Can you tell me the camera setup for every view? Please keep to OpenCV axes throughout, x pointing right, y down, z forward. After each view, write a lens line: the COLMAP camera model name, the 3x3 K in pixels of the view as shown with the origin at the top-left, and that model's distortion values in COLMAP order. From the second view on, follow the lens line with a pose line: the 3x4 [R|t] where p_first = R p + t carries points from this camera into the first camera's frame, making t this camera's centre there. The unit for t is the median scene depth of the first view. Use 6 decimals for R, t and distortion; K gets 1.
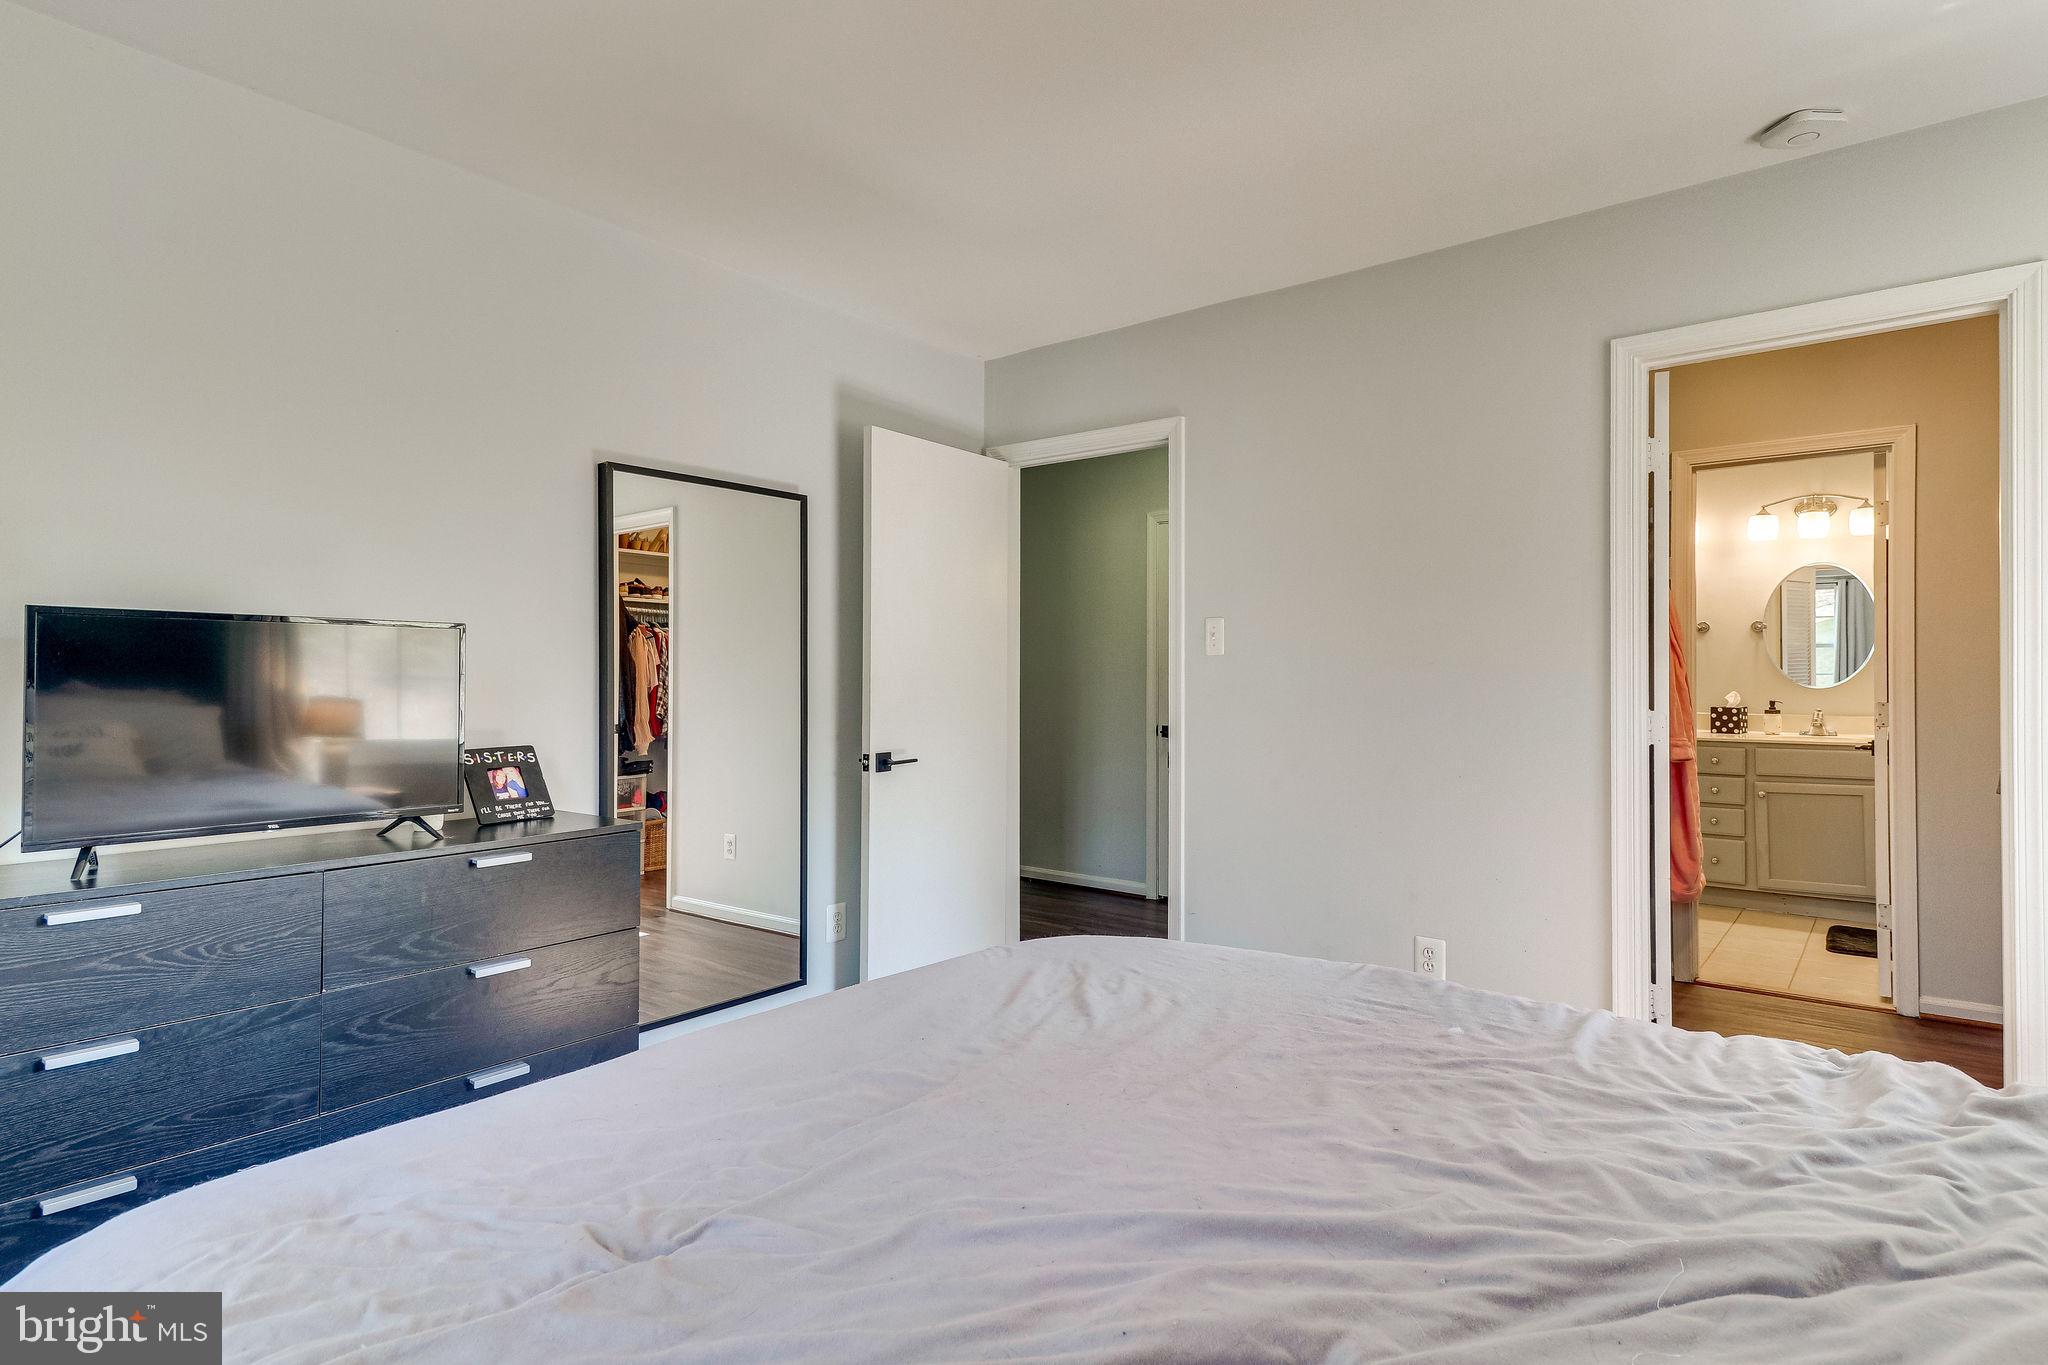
lens RADIAL K [[1088.7, 0, 1019.0], [0, 1088.7, 672.4], [0, 0, 1]] dist [0.018817, -0.000228]
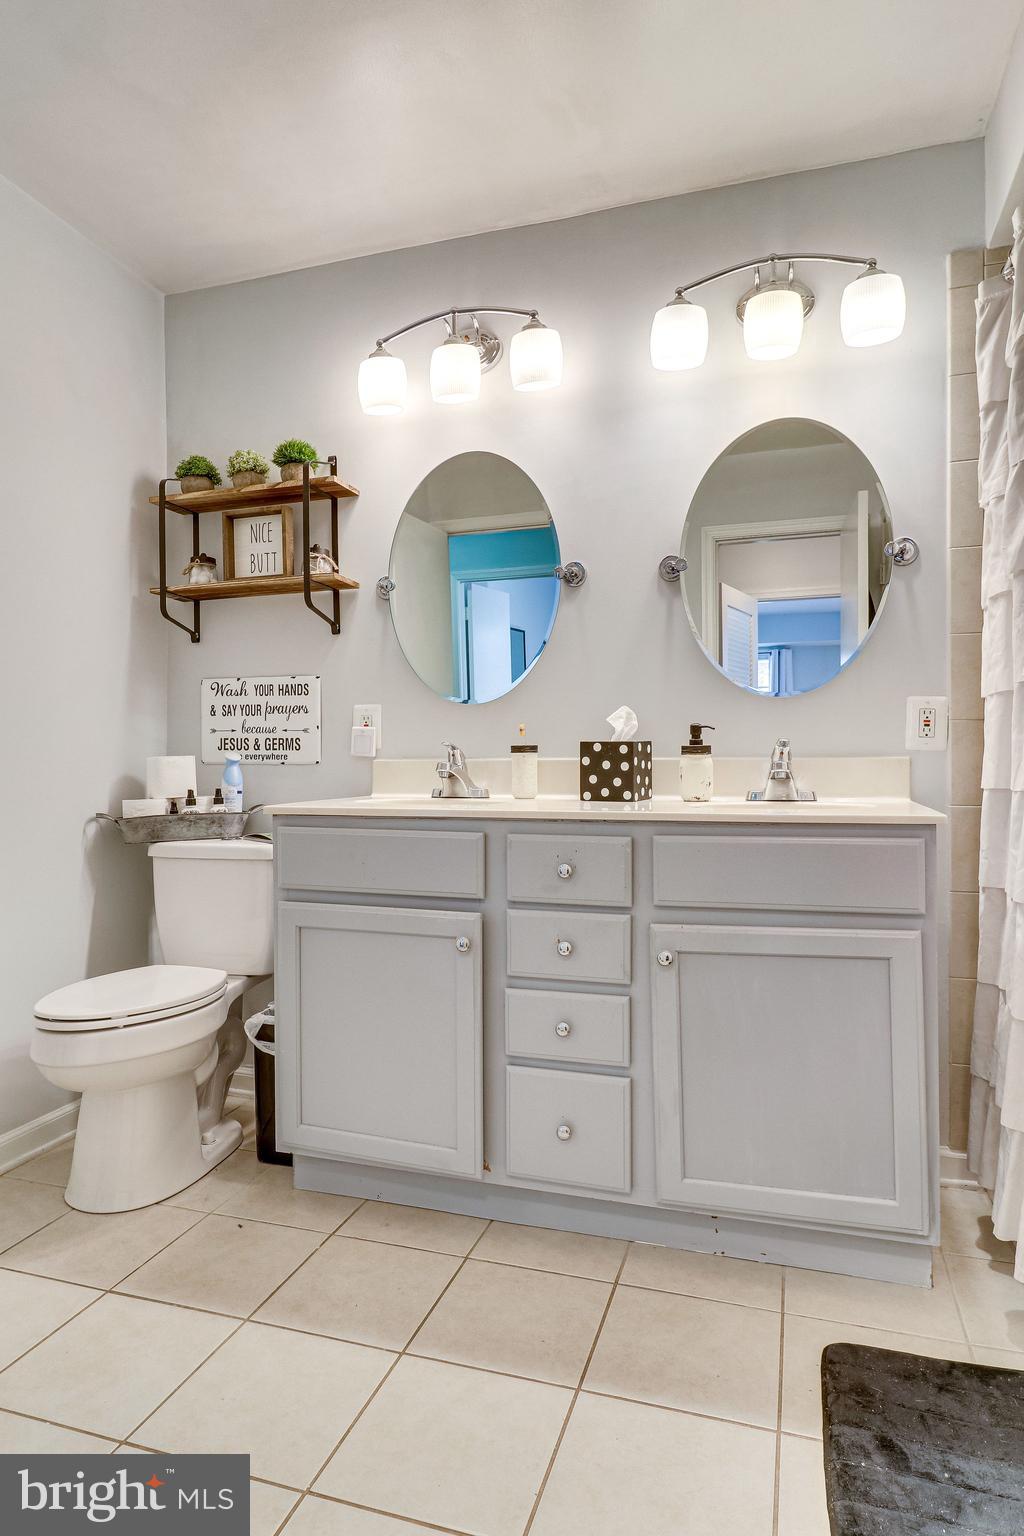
lens RADIAL K [[862.2, 0, 515.9], [0, 862.2, 774.1], [0, 0, 1]] dist [0.014194, -0.004432]
pose [[0.935251, -0.003420, 0.353970, 0.499375], [0.001496, 0.999983, 0.005708, 0.043869], [-0.353983, -0.004809, 0.935239, 0.706830]]
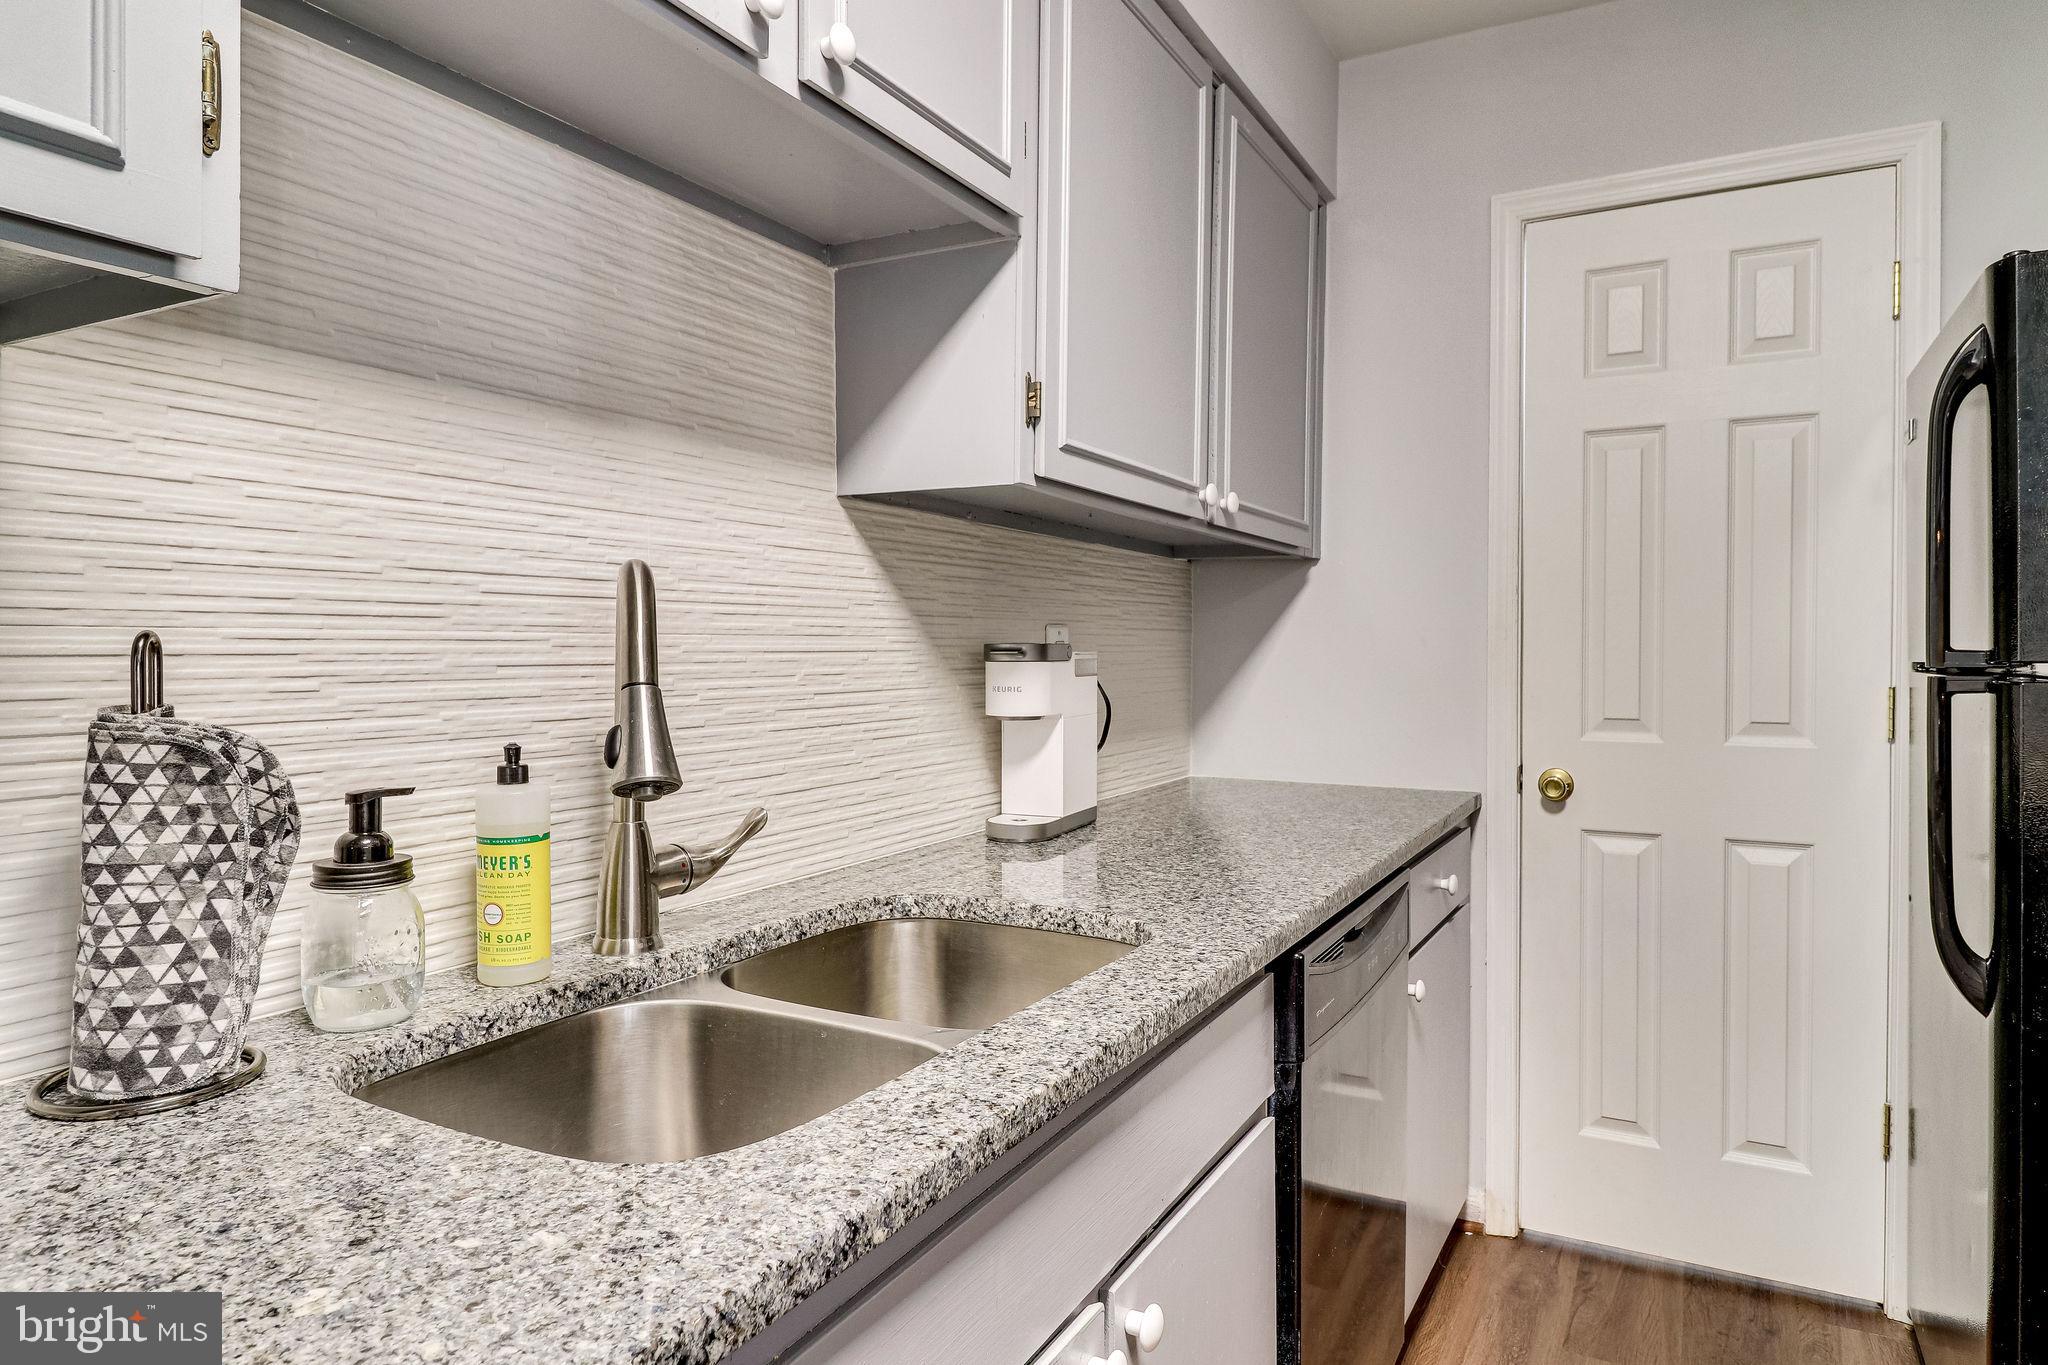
lens RADIAL K [[1230.7, 0, 1024.6], [0, 1230.7, 672.3], [0, 0, 1]] dist [0.014534, -0.011375]
pose [[-0.171060, -0.012435, 0.985182, 0.540471], [-0.007909, 0.999905, 0.011247, 0.010661], [-0.985229, -0.005868, -0.171143, 0.959182]]
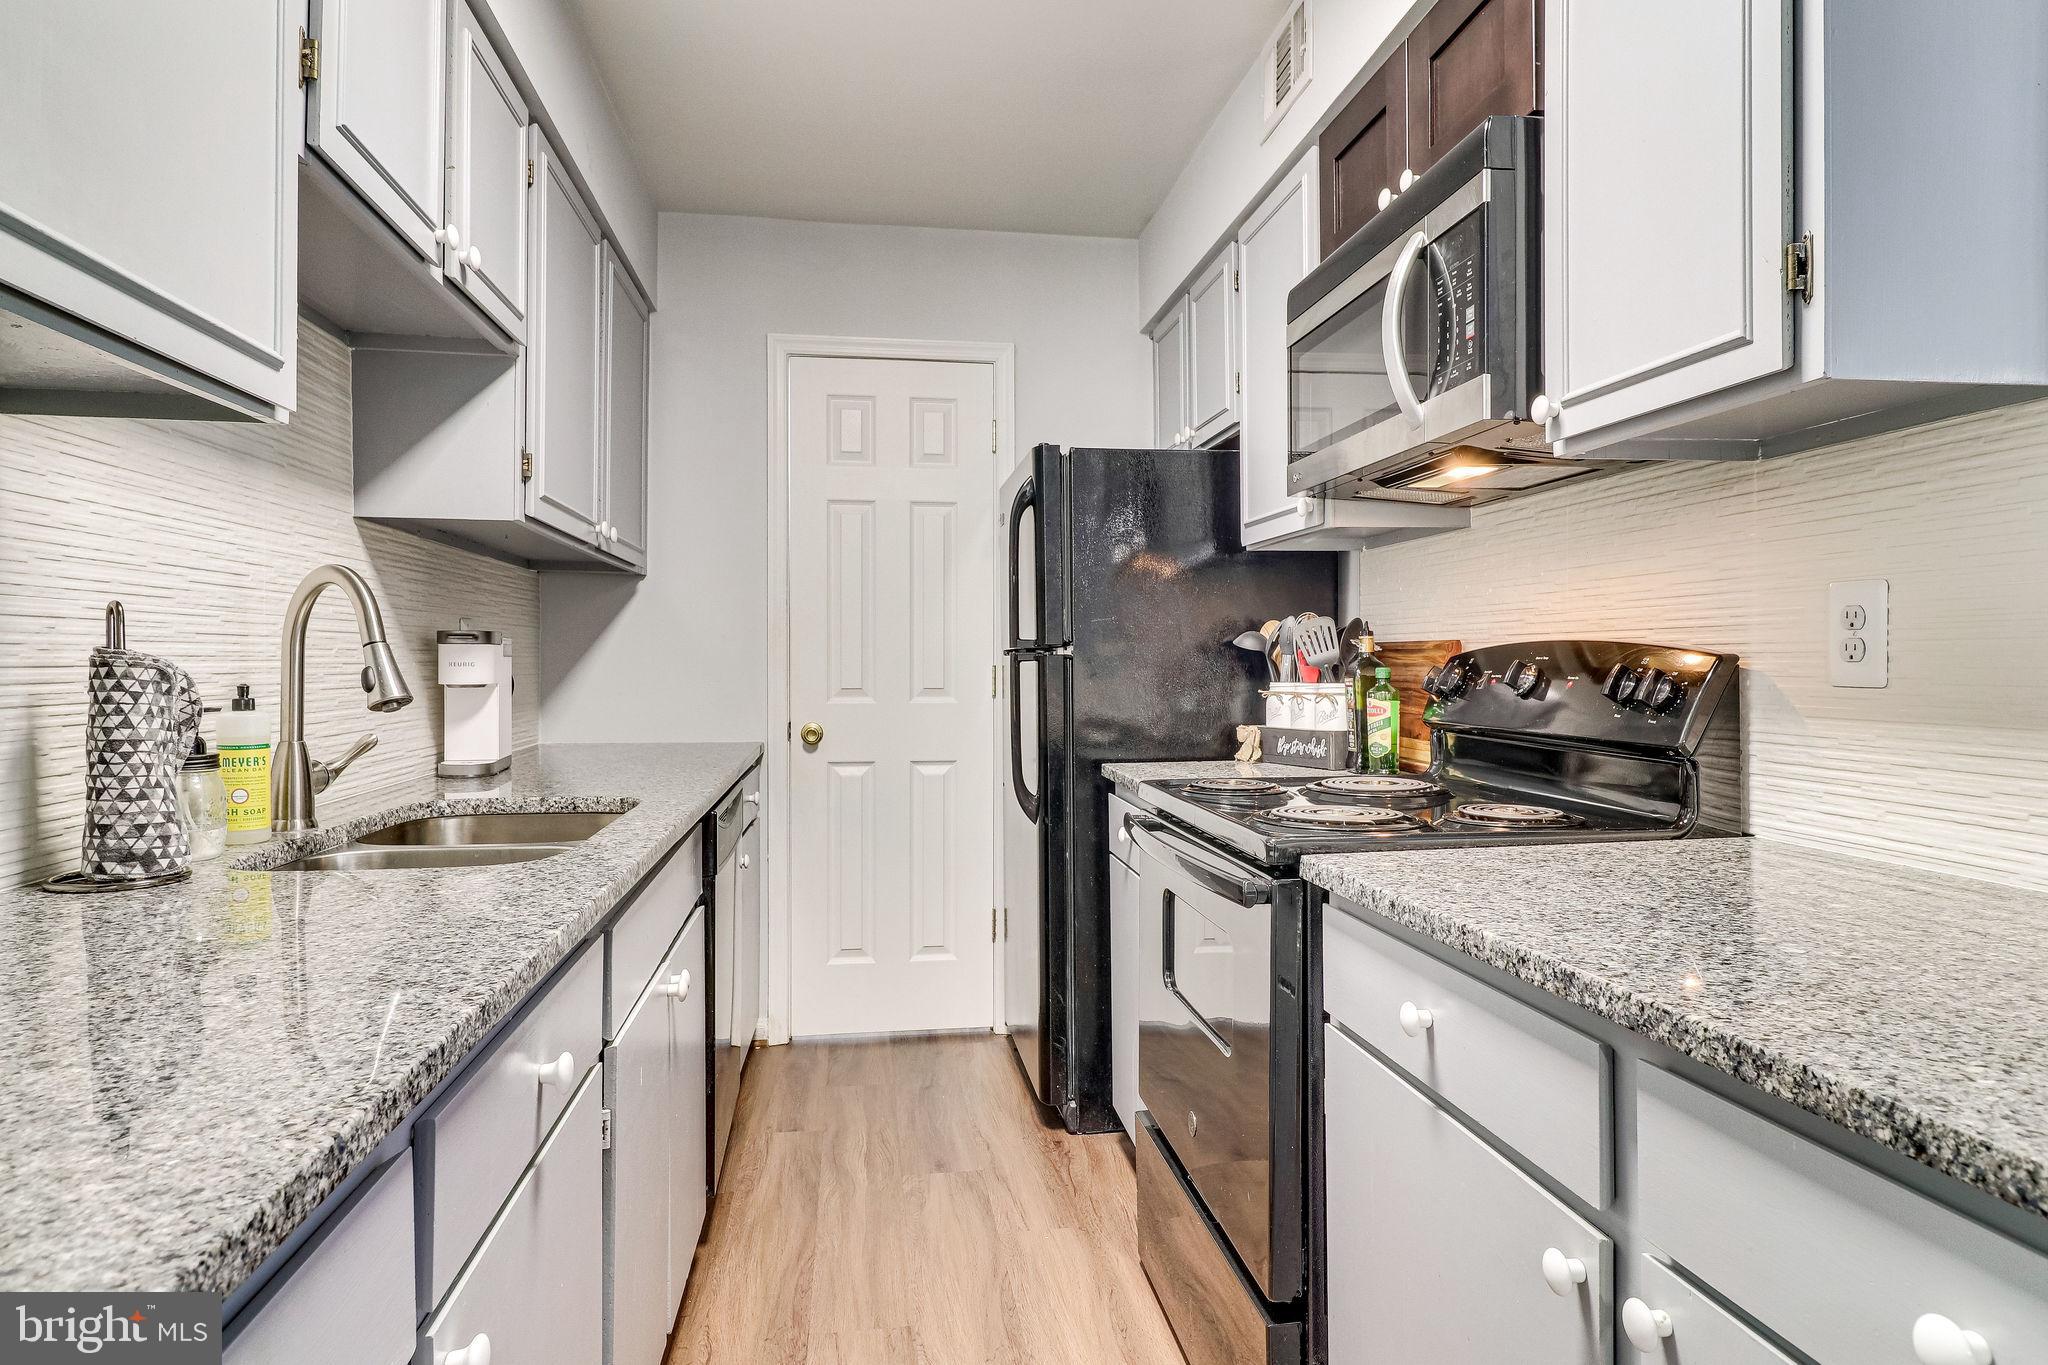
lens RADIAL K [[1119.7, 0, 1023.6], [0, 1119.7, 664.6], [0, 0, 1]] dist [0.005467, -0.007963]
pose [[-0.726080, -0.000722, 0.687610, 0.450989], [-0.004043, 0.999987, -0.003219, 0.018501], [-0.687599, -0.005117, -0.726073, 1.050369]]
